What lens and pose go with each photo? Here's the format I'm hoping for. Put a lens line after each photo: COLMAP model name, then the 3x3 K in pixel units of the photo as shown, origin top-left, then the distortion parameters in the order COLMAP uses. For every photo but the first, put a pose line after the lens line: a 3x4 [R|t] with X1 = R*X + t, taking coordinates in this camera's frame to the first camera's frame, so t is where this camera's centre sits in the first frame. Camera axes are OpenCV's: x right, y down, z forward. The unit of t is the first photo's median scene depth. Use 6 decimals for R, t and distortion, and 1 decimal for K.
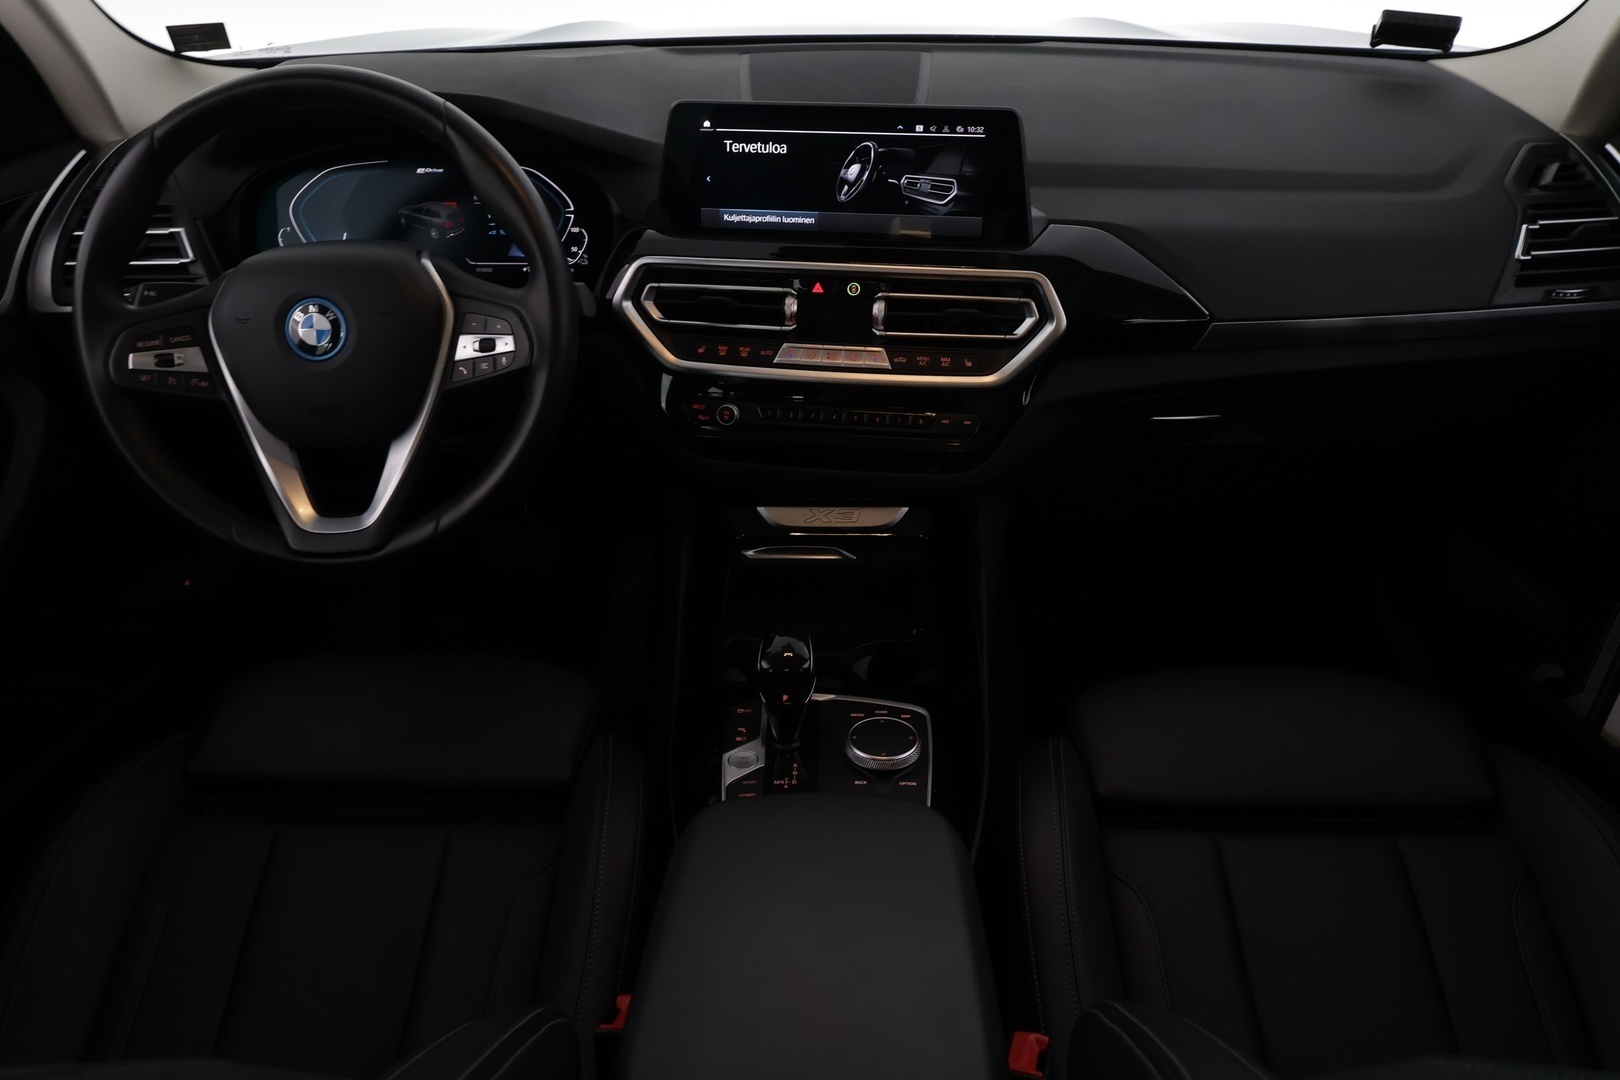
lens RADIAL K [[1287.0, 0, 818.1], [0, 1287.0, 544.3], [0, 0, 1]] dist [0.004730, 0.032774]
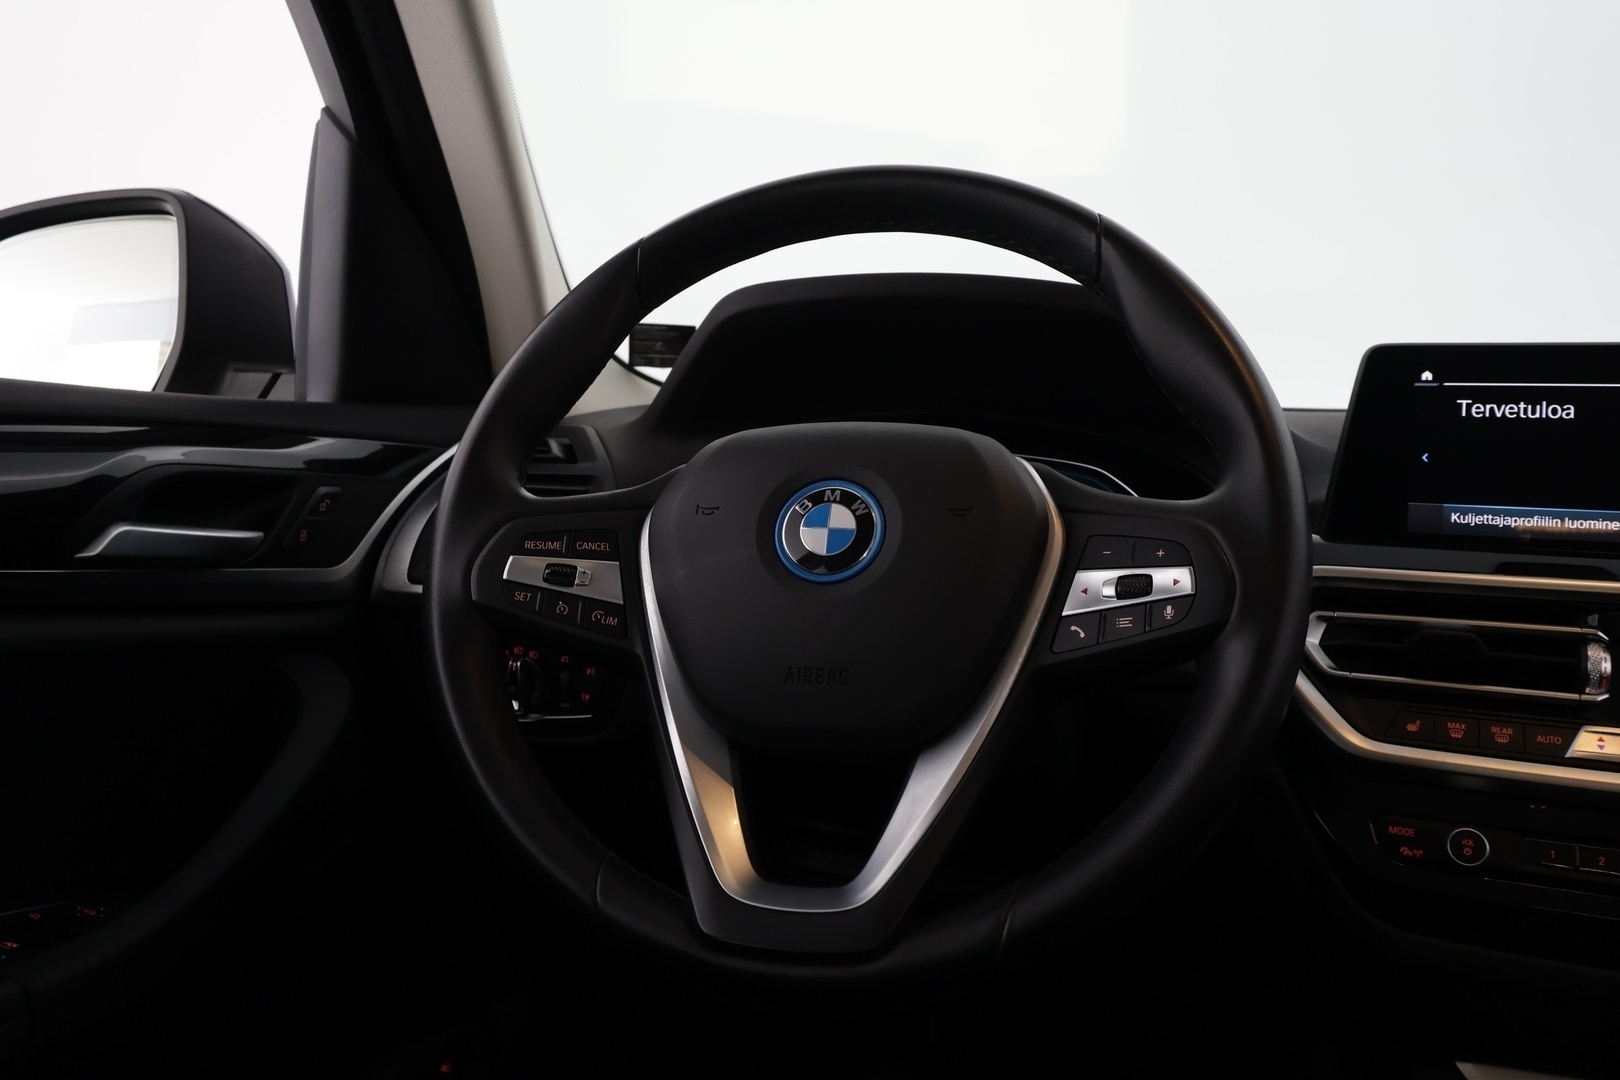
lens RADIAL K [[1287.0, 0, 825.3], [0, 1287.0, 538.2], [0, 0, 1]] dist [0.004730, 0.032774]
pose [[0.973915, 0.063048, -0.217978, -0.261005], [-0.158022, 0.877844, -0.452127, 0.084655], [0.162845, 0.474779, 0.864908, 0.504326]]
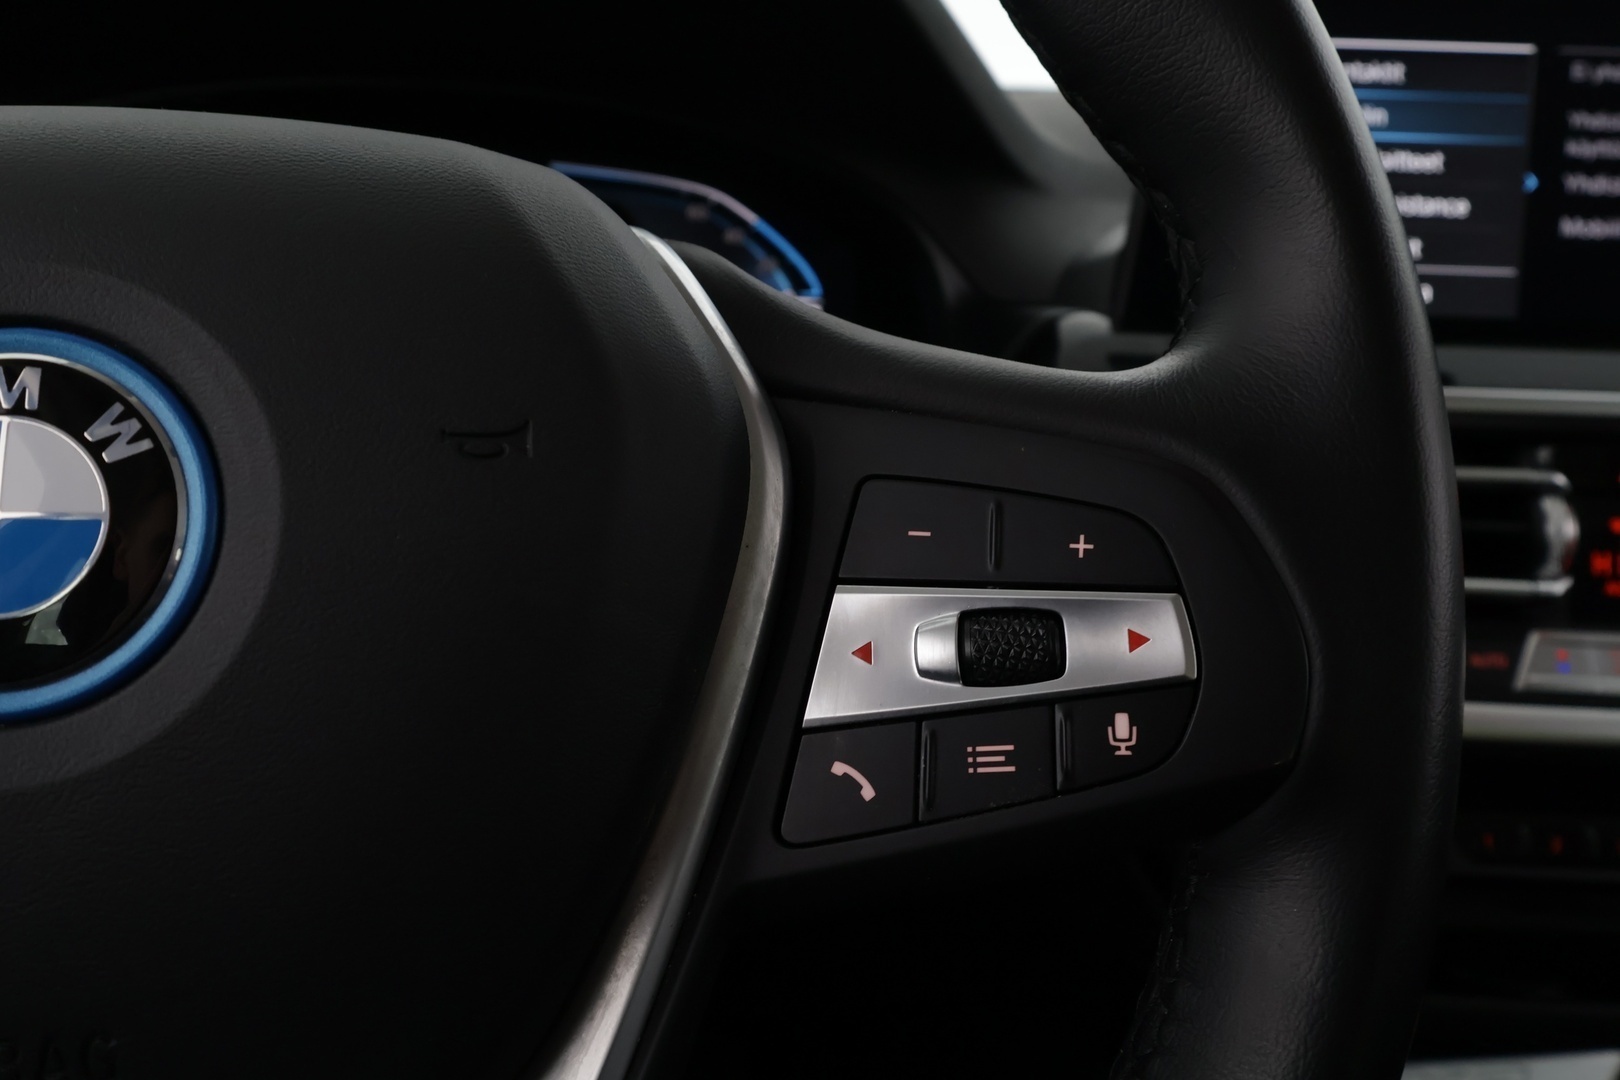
lens RADIAL K [[1287.0, 0, 828.1], [0, 1287.0, 479.4], [0, 0, 1]] dist [0.004730, 0.032774]
pose [[0.985961, 0.032036, 0.163876, -0.306824], [0.010505, 0.967578, -0.252354, -0.128948], [-0.166647, 0.250533, 0.953657, 0.808348]]
